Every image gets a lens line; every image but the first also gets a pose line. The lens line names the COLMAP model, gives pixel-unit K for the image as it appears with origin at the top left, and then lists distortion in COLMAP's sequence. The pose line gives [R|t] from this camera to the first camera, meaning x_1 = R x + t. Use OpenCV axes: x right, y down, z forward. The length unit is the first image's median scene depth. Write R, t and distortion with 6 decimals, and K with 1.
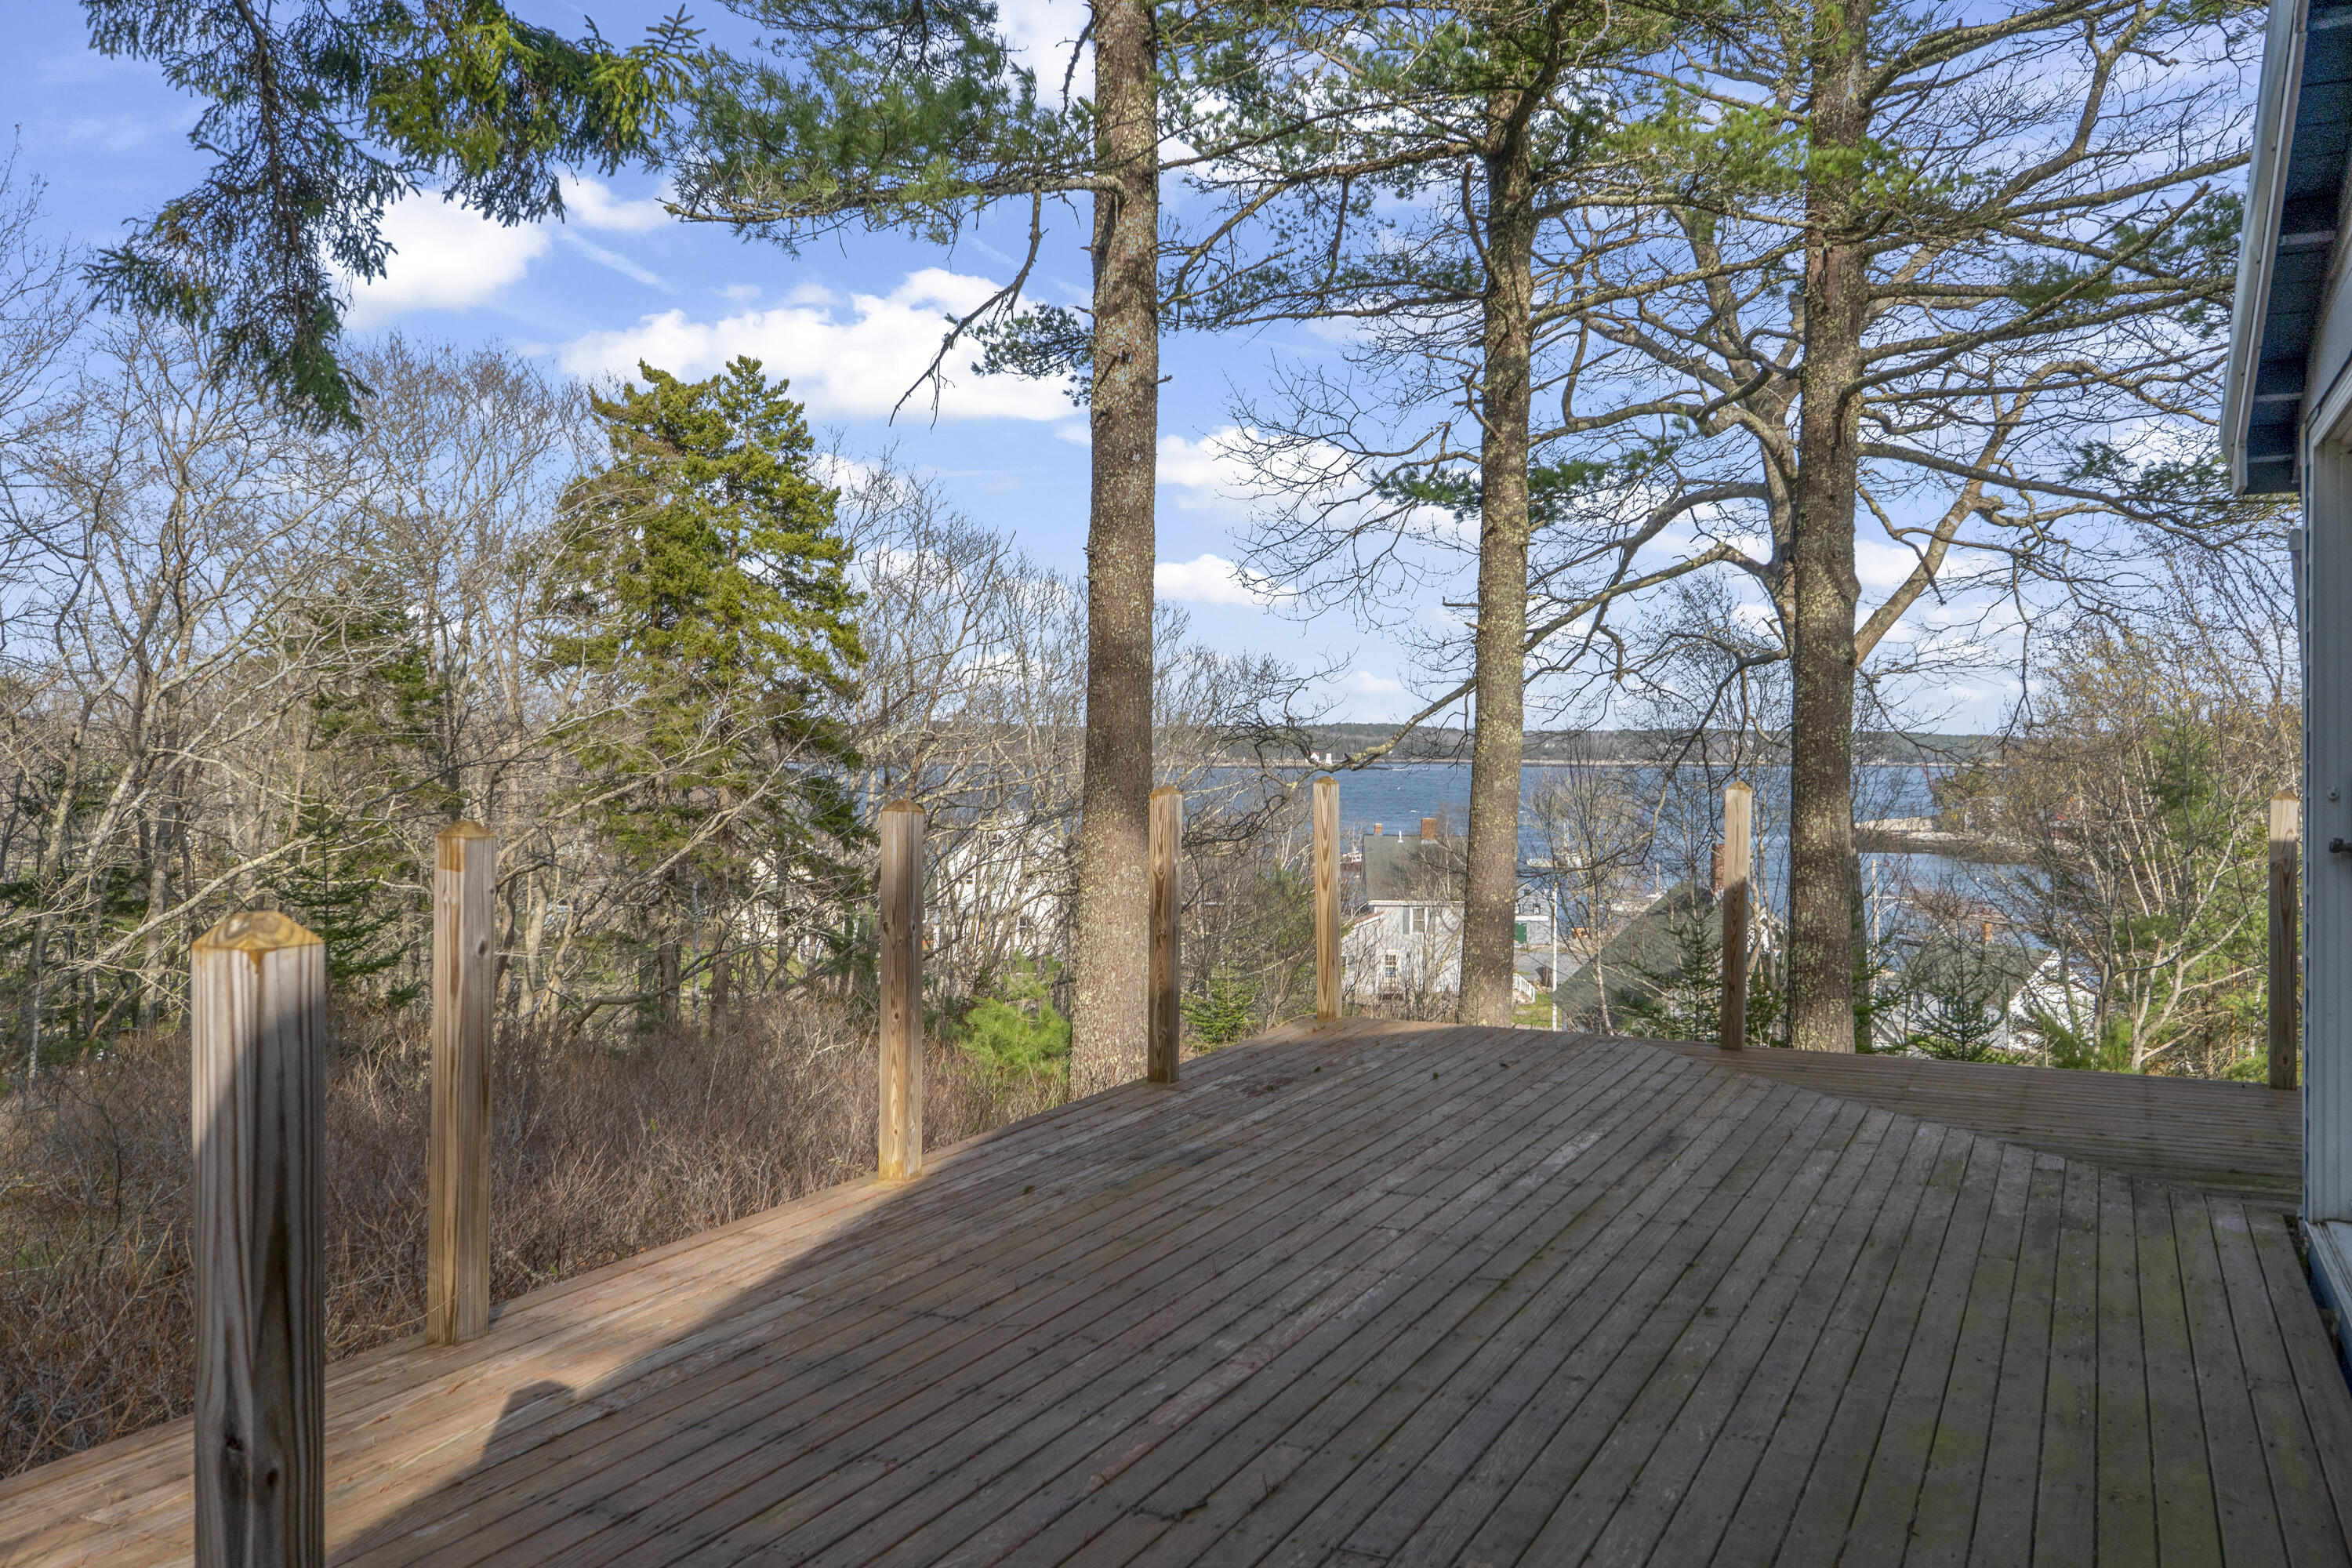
lens RADIAL K [[2008.8, 0, 1168.7], [0, 2008.8, 730.2], [0, 0, 1]] dist [0.007228, -0.003541]
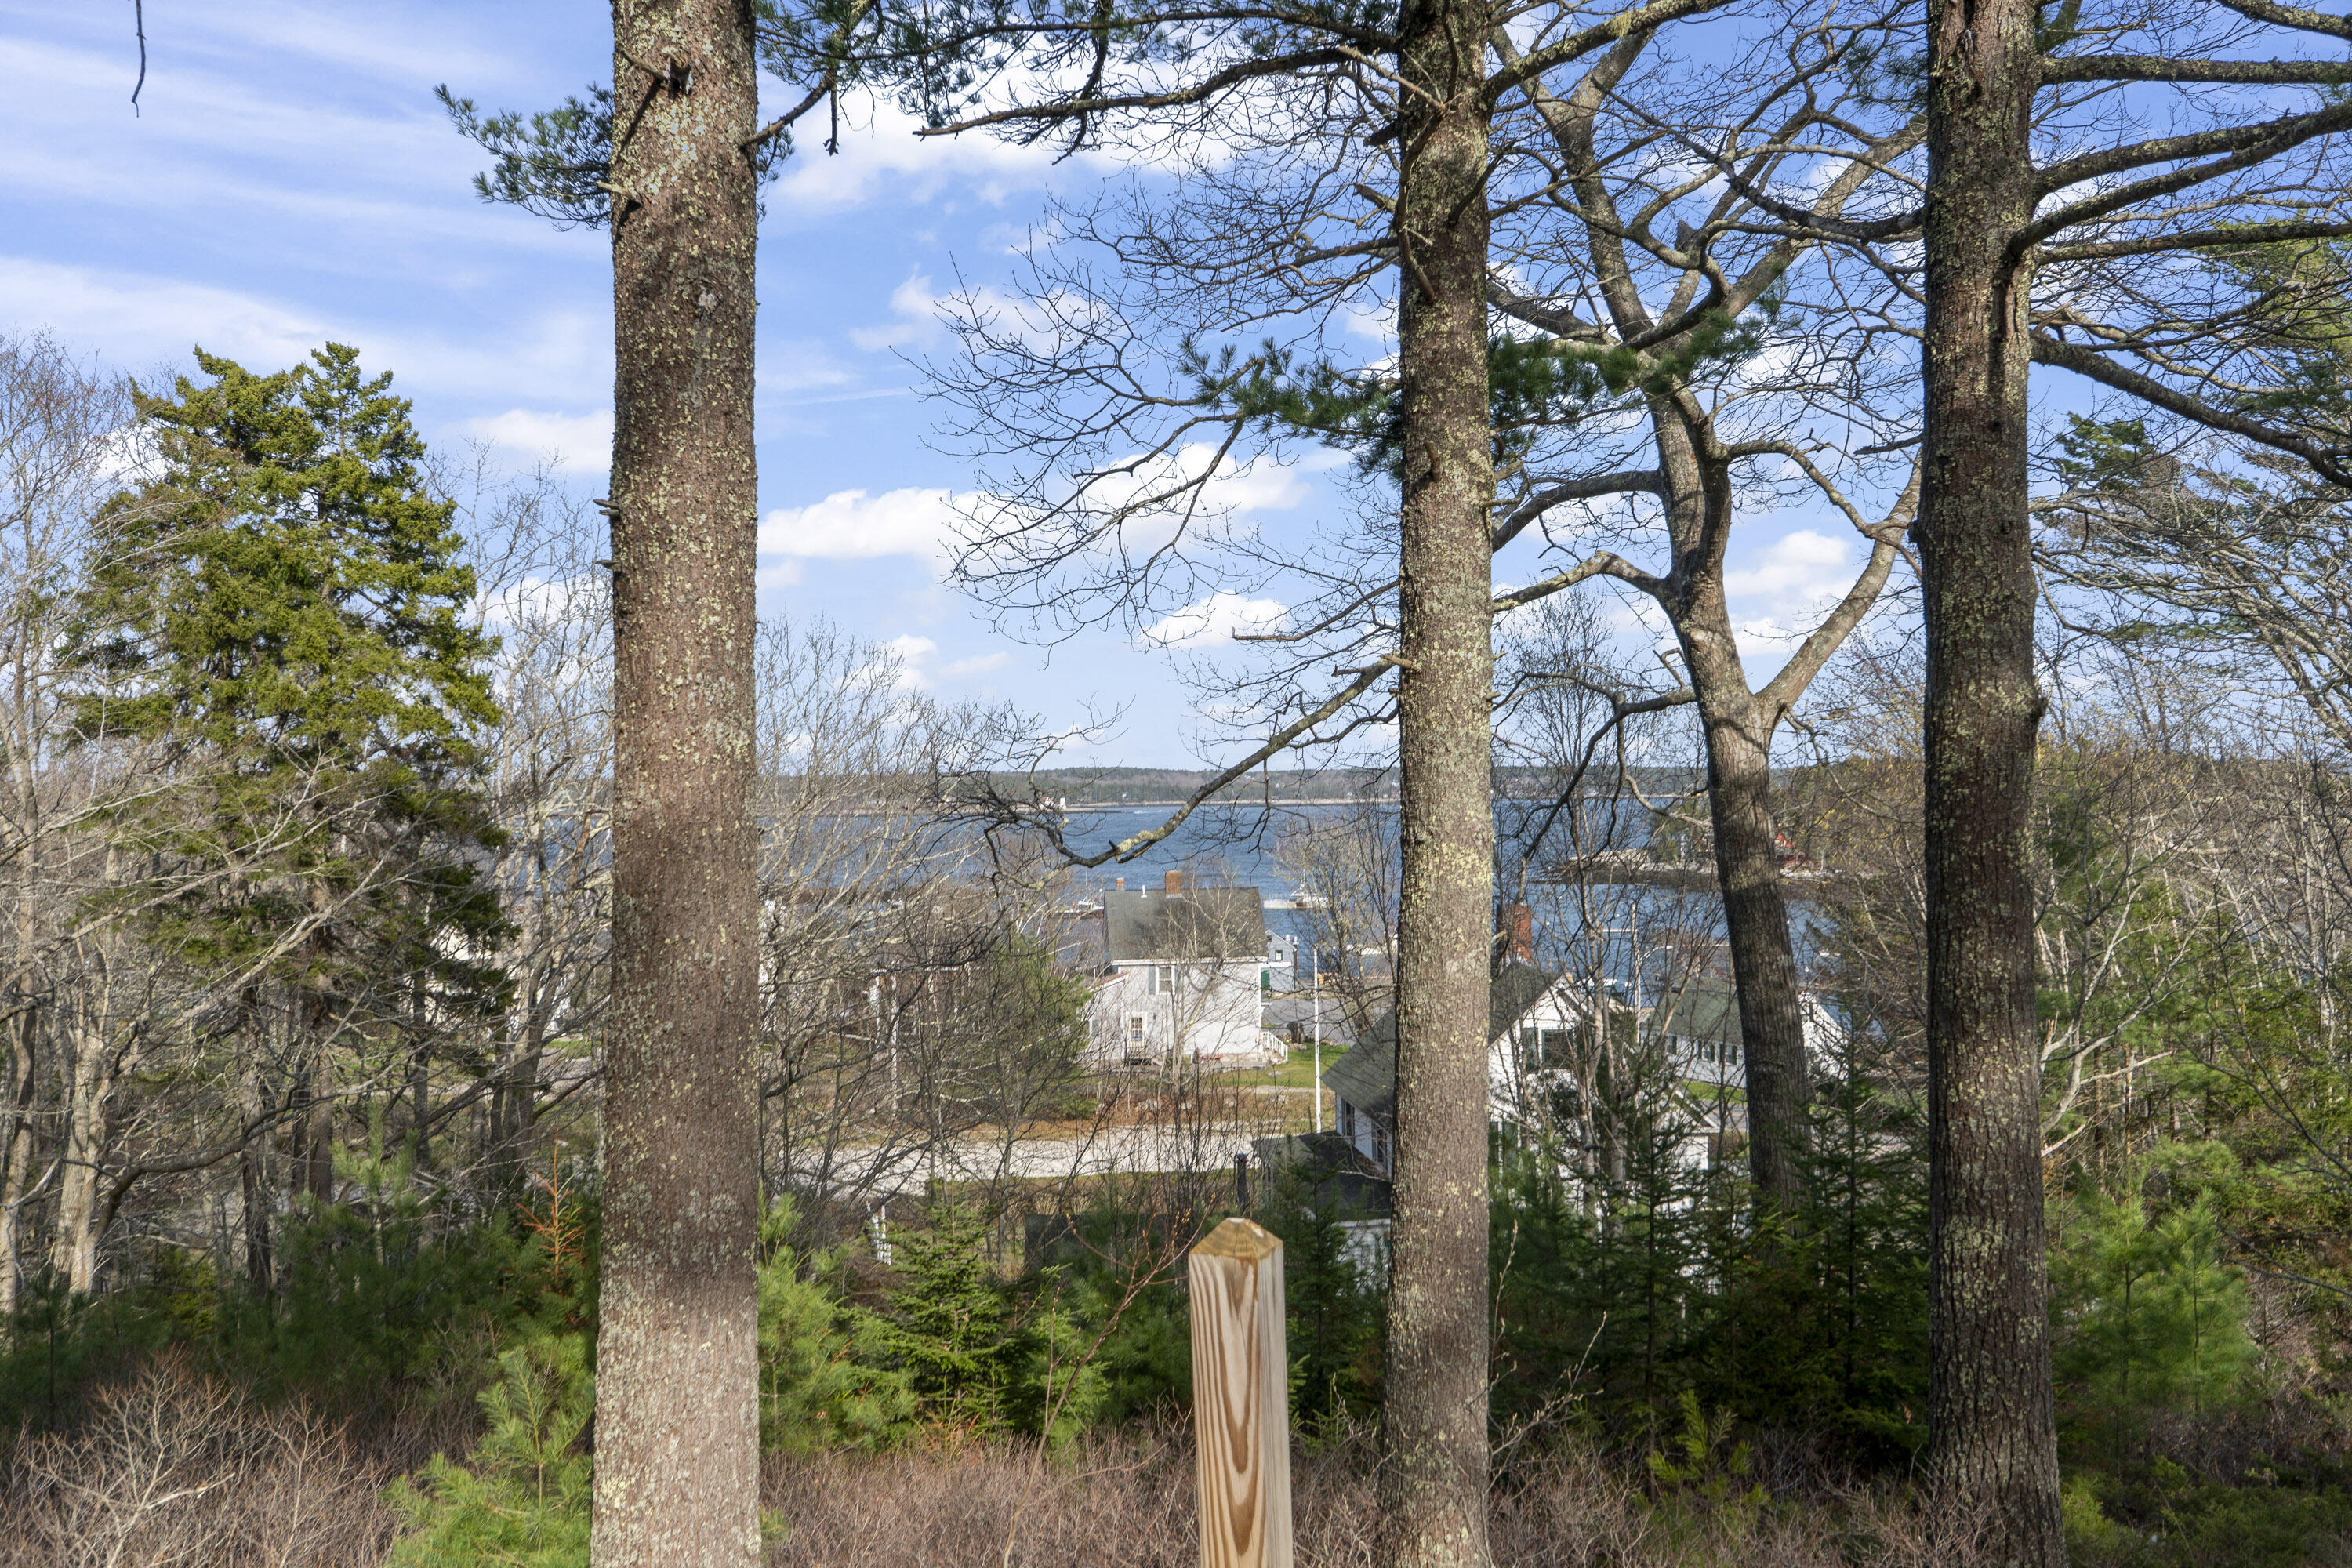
lens RADIAL K [[1972.2, 0, 1176.0], [0, 1972.2, 784.0], [0, 0, 1]] dist [-0.000251, -0.000148]
pose [[0.990242, -0.021860, 0.137634, 0.013366], [0.021150, 0.999754, 0.006621, -0.014140], [-0.137745, -0.003646, 0.990461, 0.287390]]
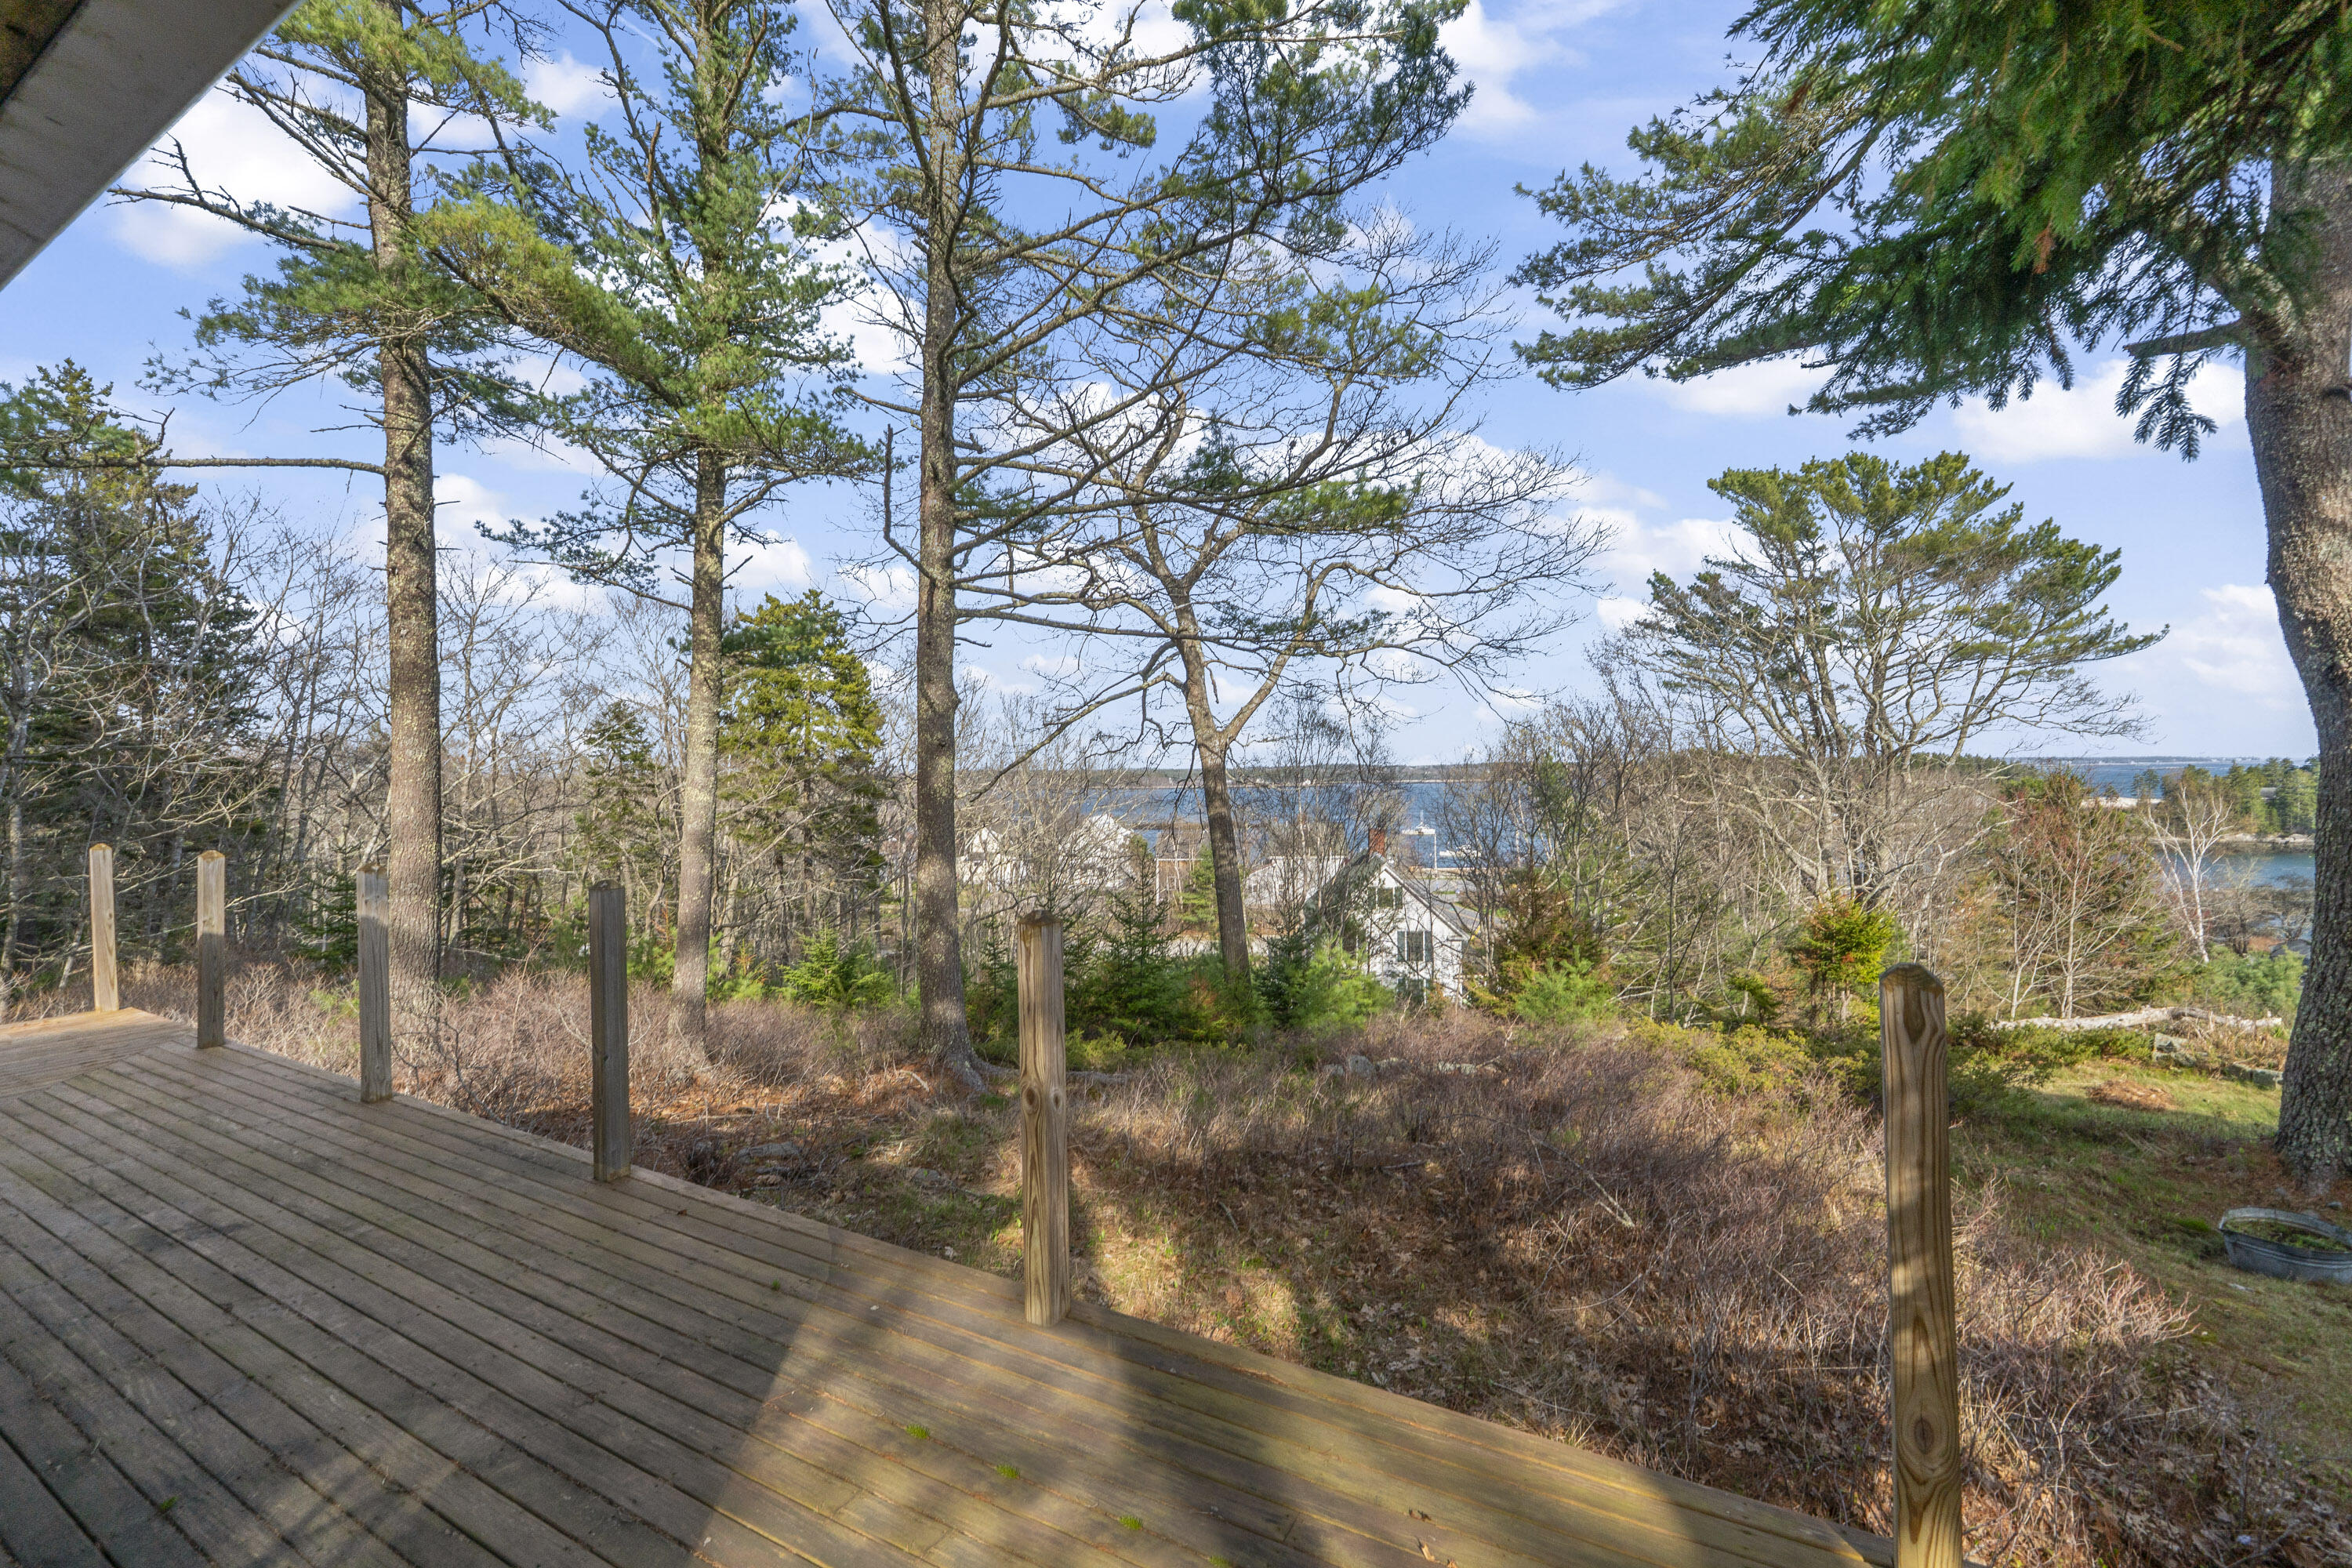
lens RADIAL K [[985.3, 0, 1176.0], [0, 985.3, 784.0], [0, 0, 1]] dist [-0.014572, 0.000011]
pose [[0.996399, -0.022648, -0.081706, 0.351602], [0.023773, 0.999635, 0.012817, -0.004822], [0.081386, -0.014714, 0.996574, 0.138280]]
